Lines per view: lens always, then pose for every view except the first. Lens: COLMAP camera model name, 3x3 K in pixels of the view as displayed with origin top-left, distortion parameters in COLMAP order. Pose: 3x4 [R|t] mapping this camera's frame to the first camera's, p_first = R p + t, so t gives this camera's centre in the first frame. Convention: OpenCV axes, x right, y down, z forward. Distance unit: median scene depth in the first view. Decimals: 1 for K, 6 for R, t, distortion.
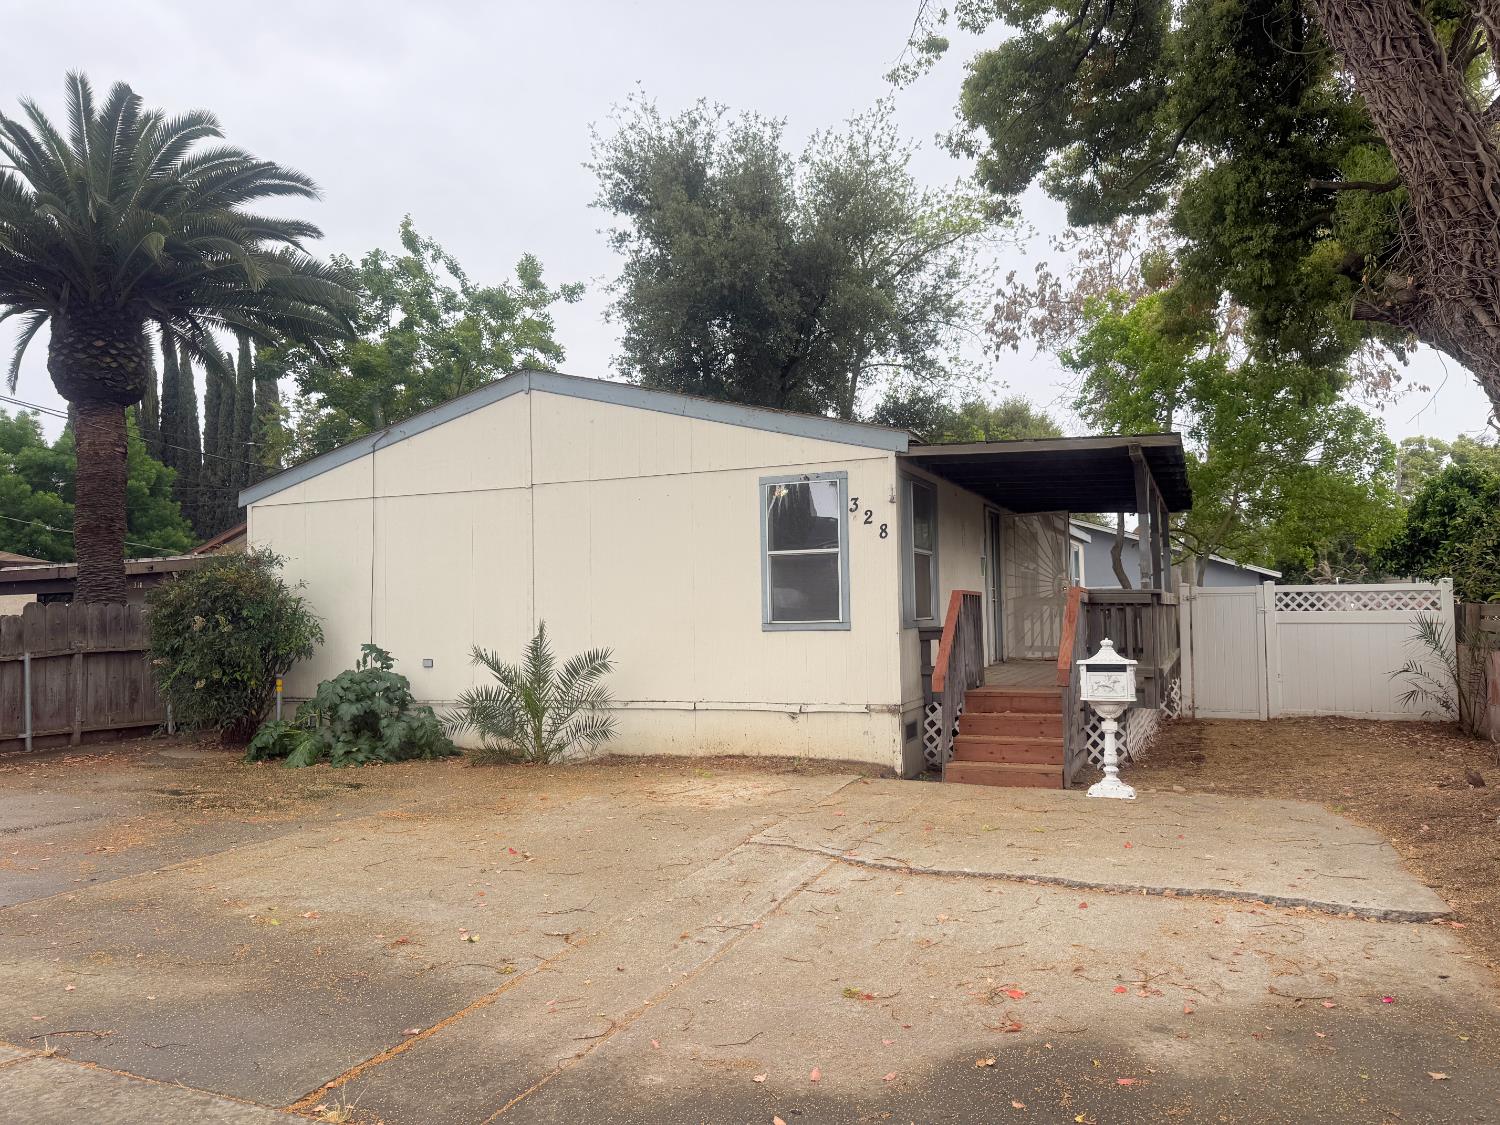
lens RADIAL K [[1010.6, 0, 744.9], [0, 1010.6, 555.4], [0, 0, 1]] dist [0.032892, -0.064964]
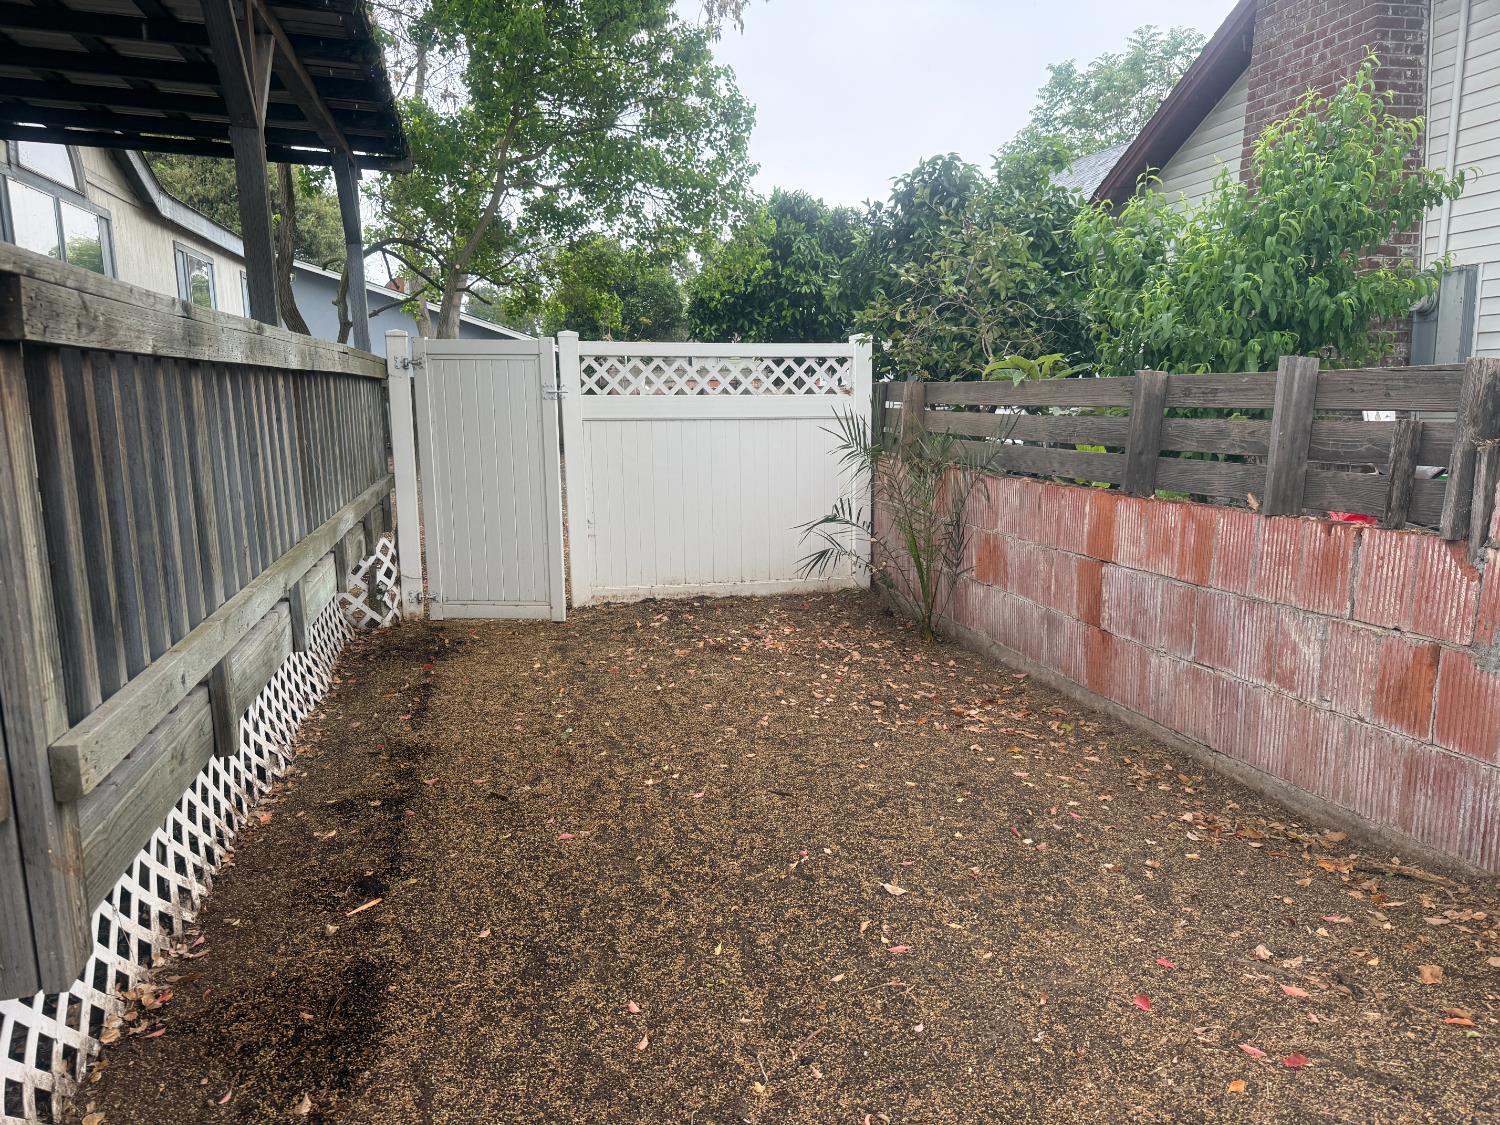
lens RADIAL K [[1037.4, 0, 750.0], [0, 1037.4, 562.5], [0, 0, 1]] dist [0.067264, -0.065994]
pose [[0.777215, -0.093582, 0.622238, 0.263514], [-0.040785, 0.979307, 0.198226, 0.031118], [-0.627912, -0.179442, 0.757315, 0.549851]]
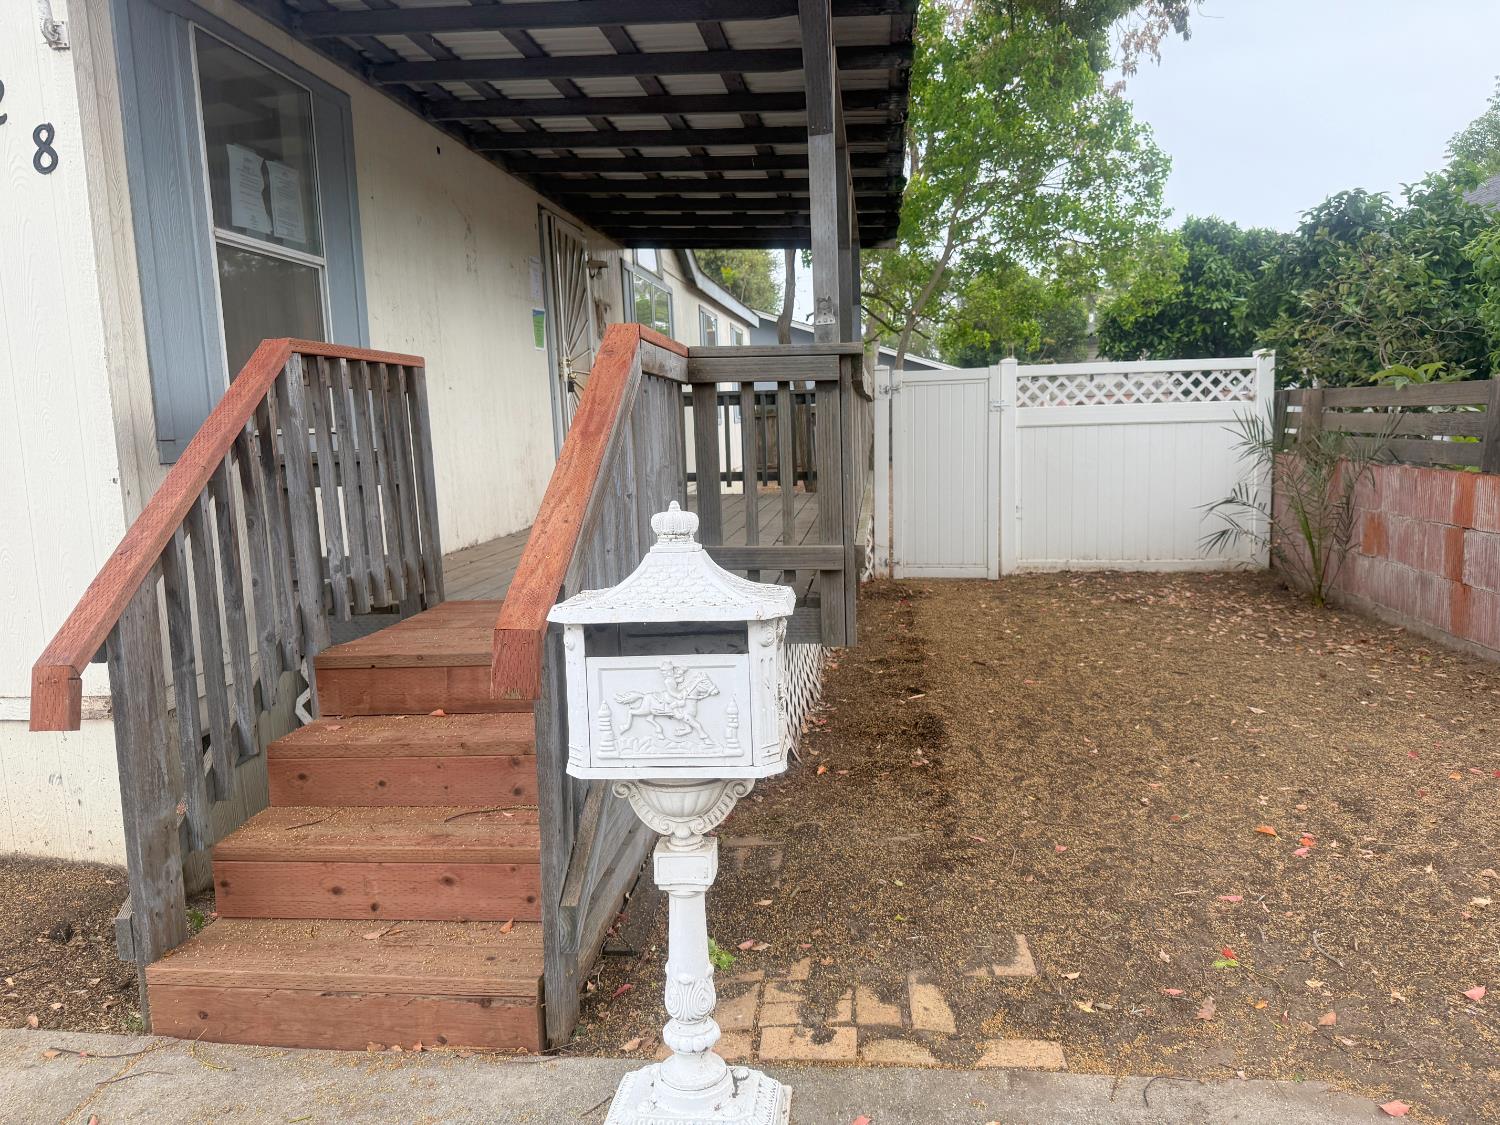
lens RADIAL K [[1010.6, 0, 744.9], [0, 1010.6, 555.4], [0, 0, 1]] dist [0.032892, -0.064964]
pose [[0.954925, -0.054037, 0.291887, 0.174092], [-0.001211, 0.982575, 0.185864, 0.028866], [-0.296844, -0.177840, 0.938220, 0.445227]]
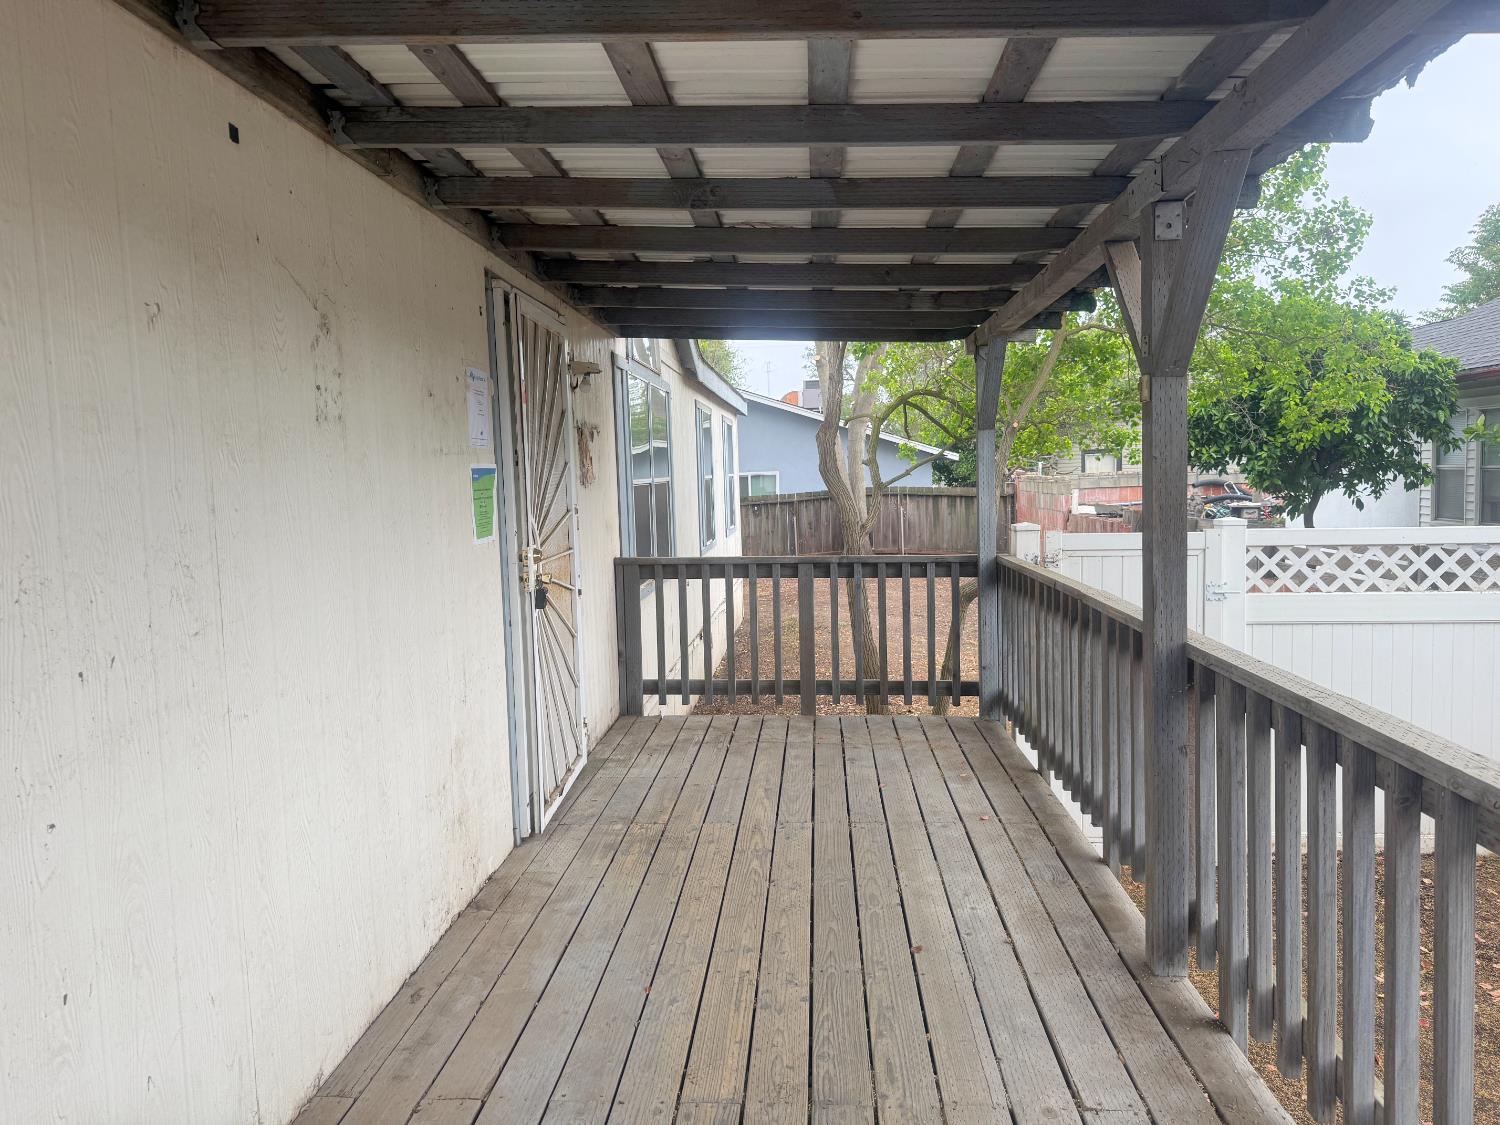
lens RADIAL K [[1059.8, 0, 750.0], [0, 1059.8, 562.5], [0, 0, 1]] dist [-0.000665, -0.037925]
pose [[0.938745, -0.035059, 0.342825, 0.199089], [-0.007234, 0.992587, 0.121318, -0.006014], [-0.344537, -0.116367, 0.931533, 0.682819]]
